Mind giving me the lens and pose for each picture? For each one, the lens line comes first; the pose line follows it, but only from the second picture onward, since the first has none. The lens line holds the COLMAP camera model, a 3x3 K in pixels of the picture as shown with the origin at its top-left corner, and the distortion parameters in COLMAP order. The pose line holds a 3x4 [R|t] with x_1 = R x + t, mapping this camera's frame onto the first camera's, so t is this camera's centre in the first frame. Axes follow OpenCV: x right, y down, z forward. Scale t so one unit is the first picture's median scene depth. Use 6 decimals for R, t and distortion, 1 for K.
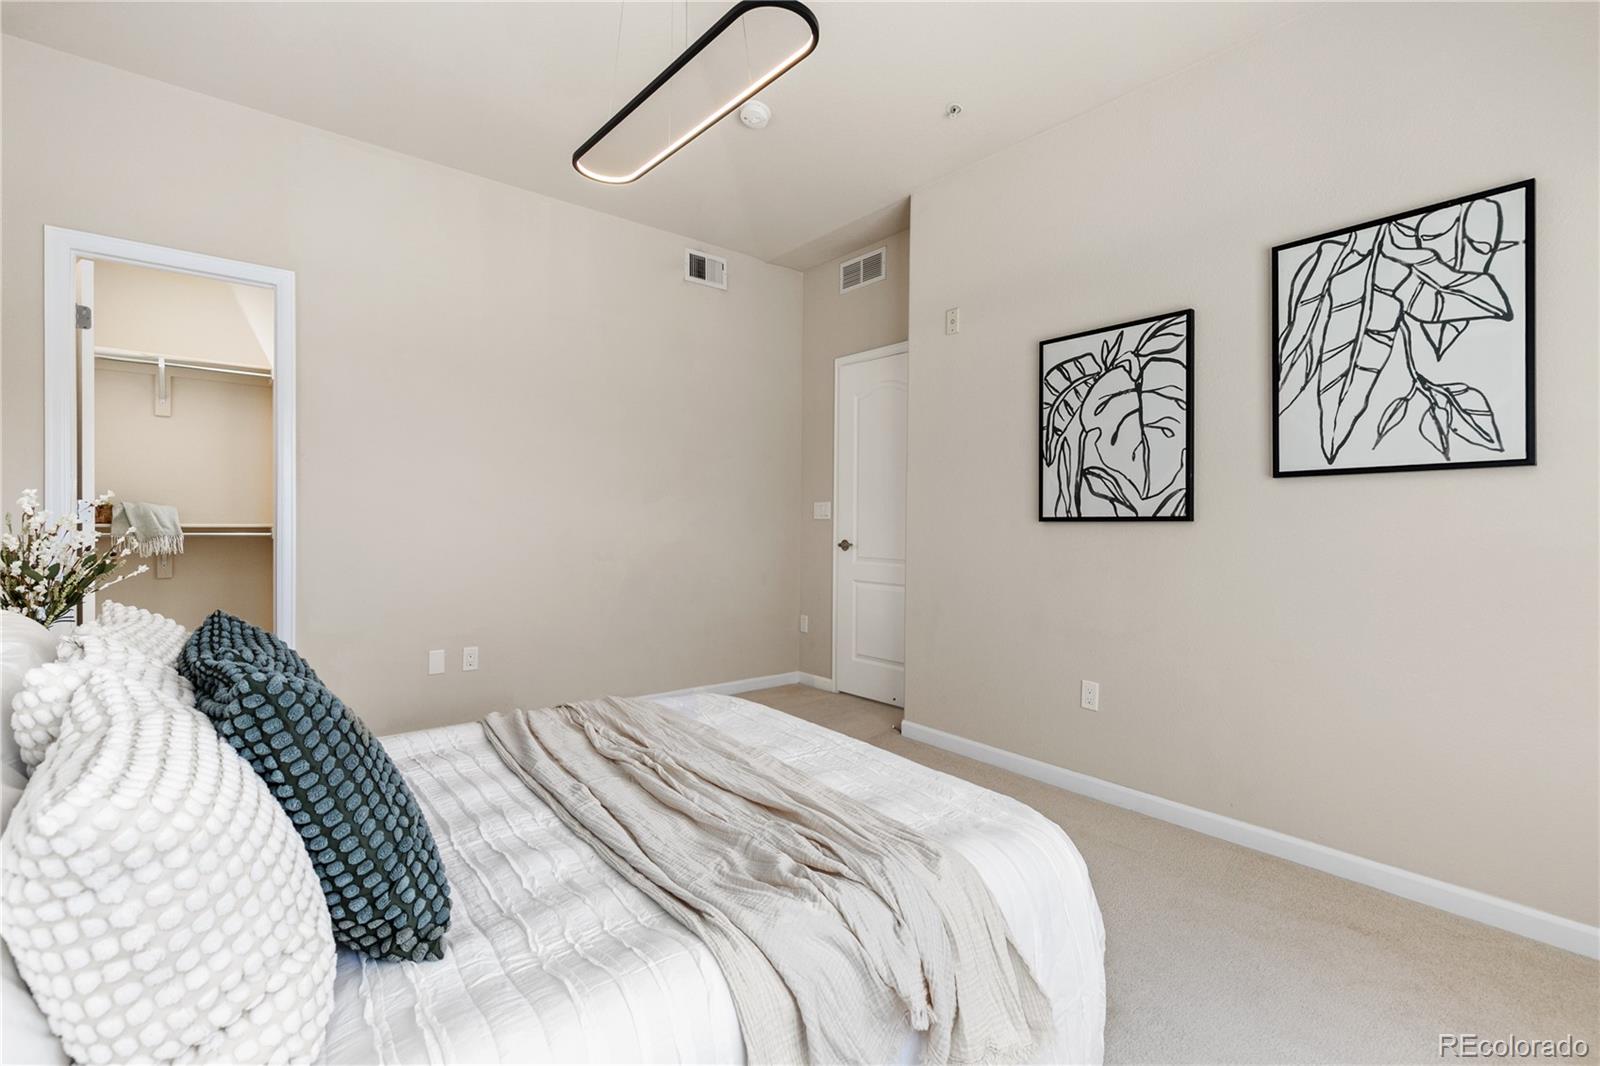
lens RADIAL K [[729.2, 0, 805.7], [0, 729.2, 522.1], [0, 0, 1]] dist [0.007465, -0.001559]
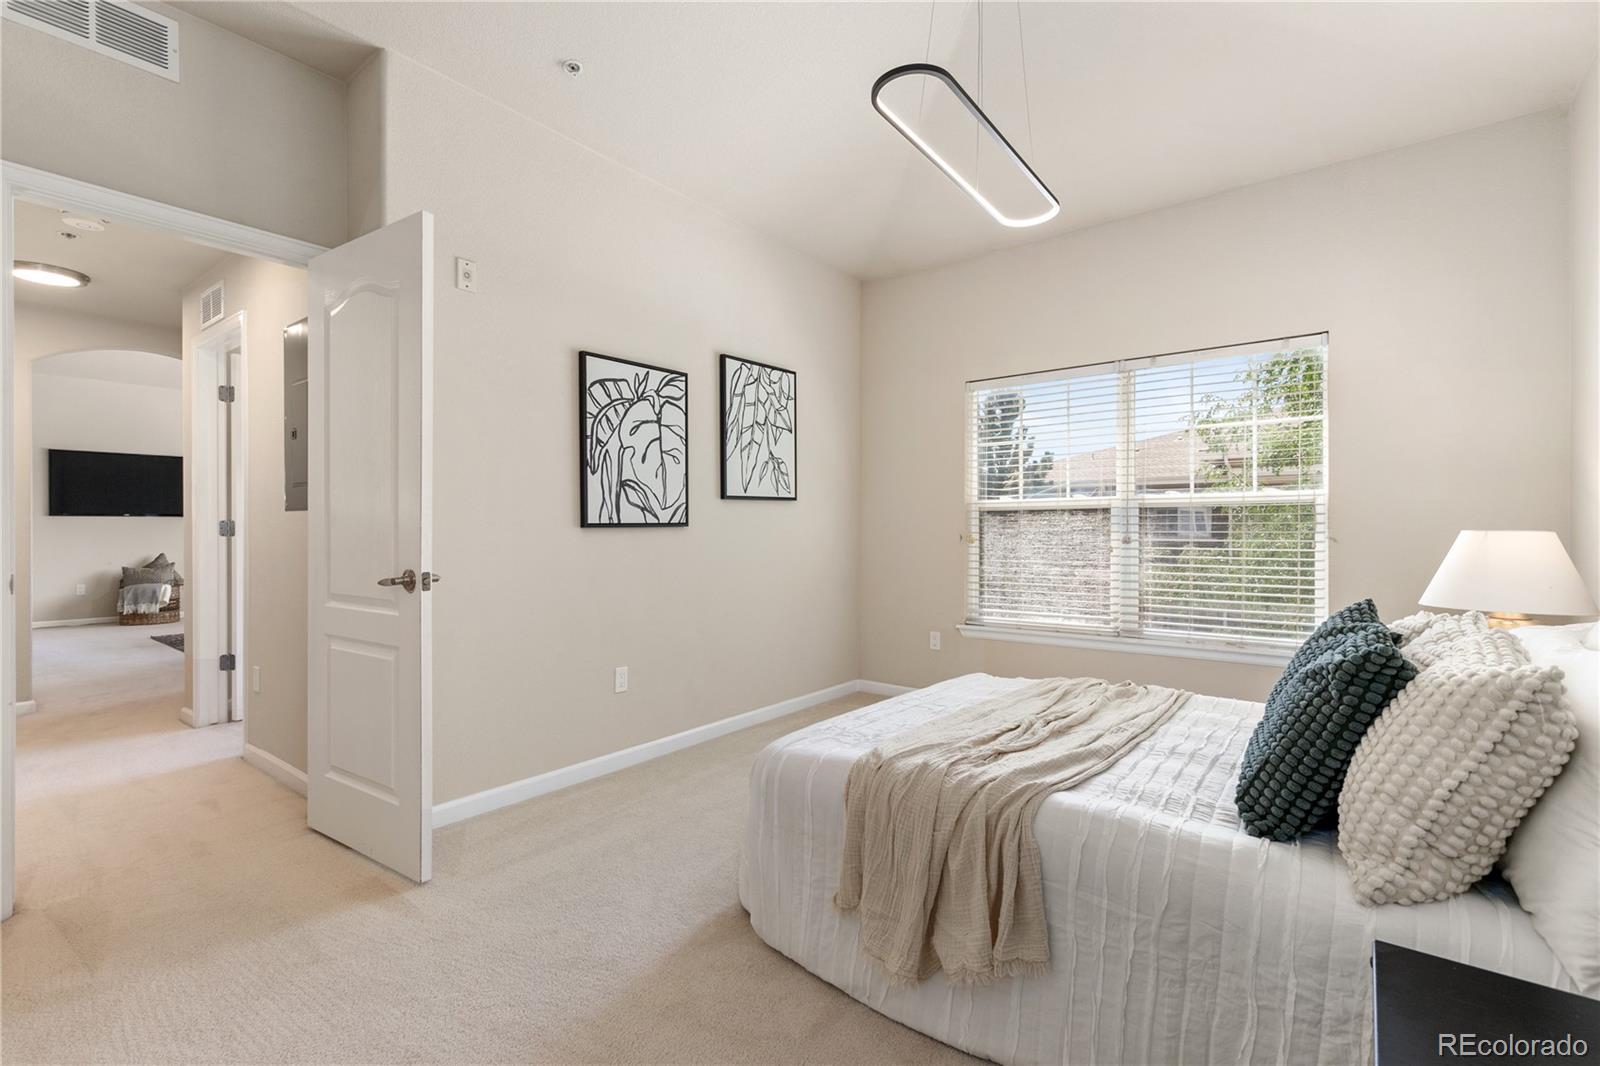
lens RADIAL K [[729.2, 0, 806.0], [0, 729.2, 530.1], [0, 0, 1]] dist [0.007465, -0.001559]
pose [[-0.231133, -0.012332, 0.972844, -0.821305], [0.000602, 0.999918, 0.012818, -0.011279], [-0.972922, 0.003549, -0.231107, 1.034088]]
